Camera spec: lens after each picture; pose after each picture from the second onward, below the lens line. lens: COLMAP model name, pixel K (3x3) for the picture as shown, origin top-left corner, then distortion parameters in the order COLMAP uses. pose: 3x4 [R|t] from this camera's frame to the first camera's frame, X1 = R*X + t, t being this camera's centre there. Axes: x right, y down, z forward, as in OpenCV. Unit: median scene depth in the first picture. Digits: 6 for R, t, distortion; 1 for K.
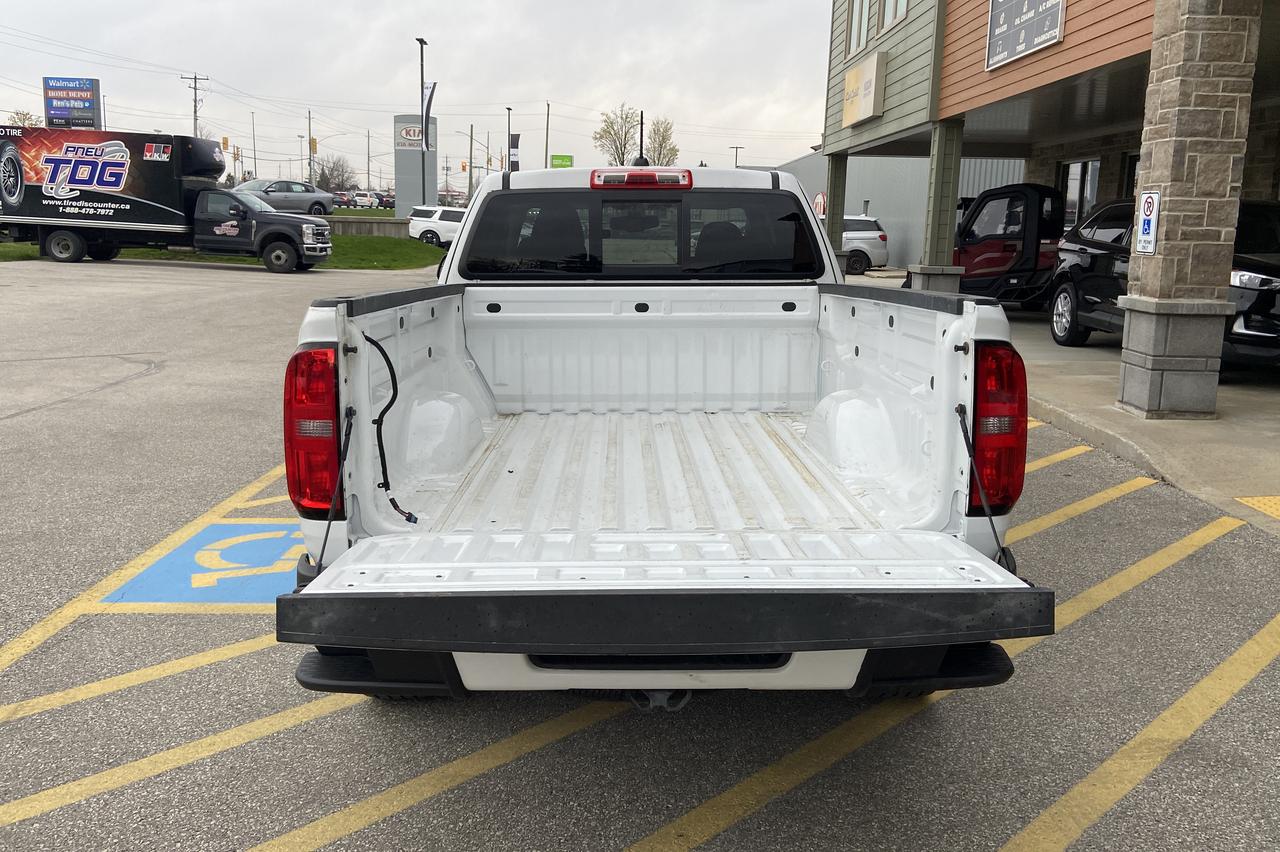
lens RADIAL K [[1083.6, 0, 642.1], [0, 1083.6, 396.8], [0, 0, 1]] dist [0.130419, -0.168802]
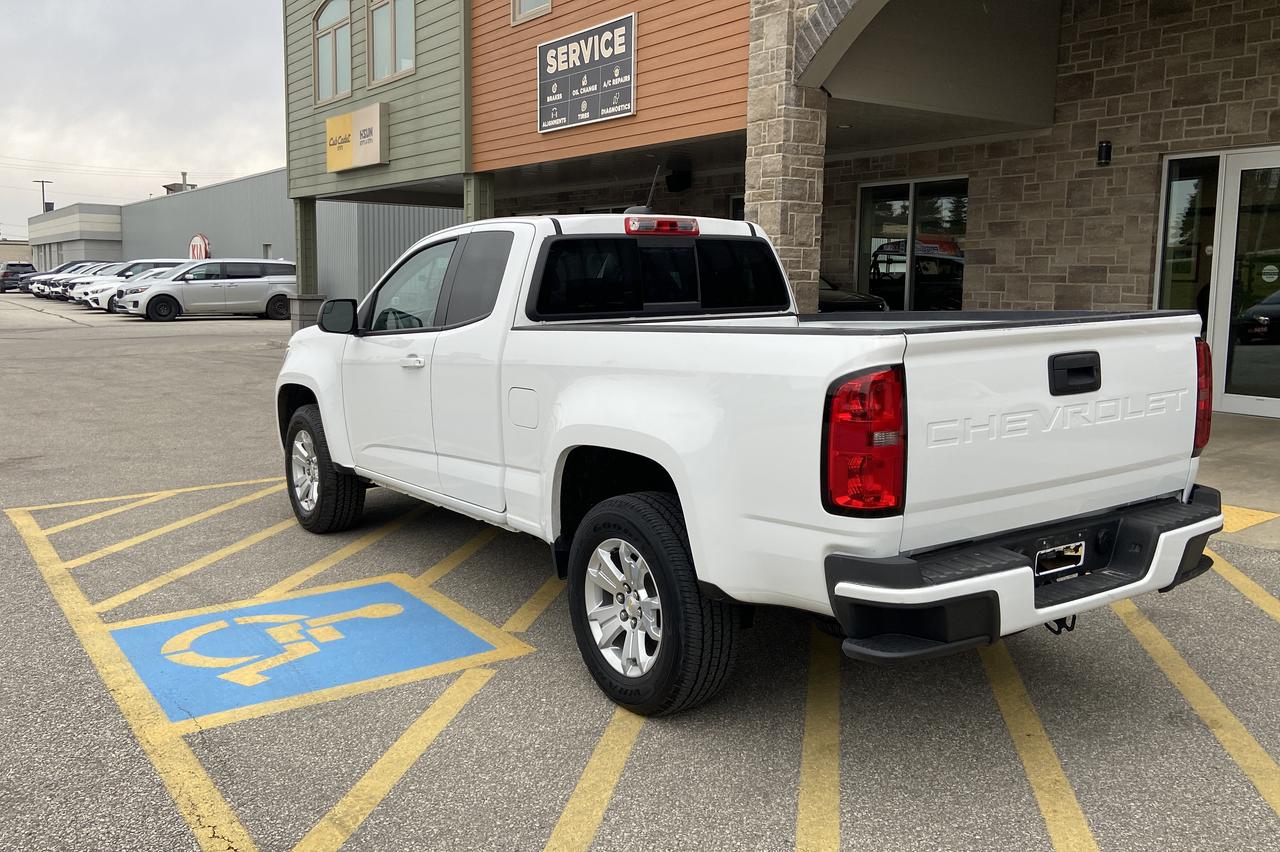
lens RADIAL K [[1083.6, 0, 642.1], [0, 1083.6, 396.8], [0, 0, 1]] dist [0.130419, -0.168802]
pose [[0.827129, -0.074248, 0.557087, -0.350465], [0.096470, 0.995280, -0.010583, -0.008644], [-0.553671, 0.062496, 0.830387, 0.051729]]
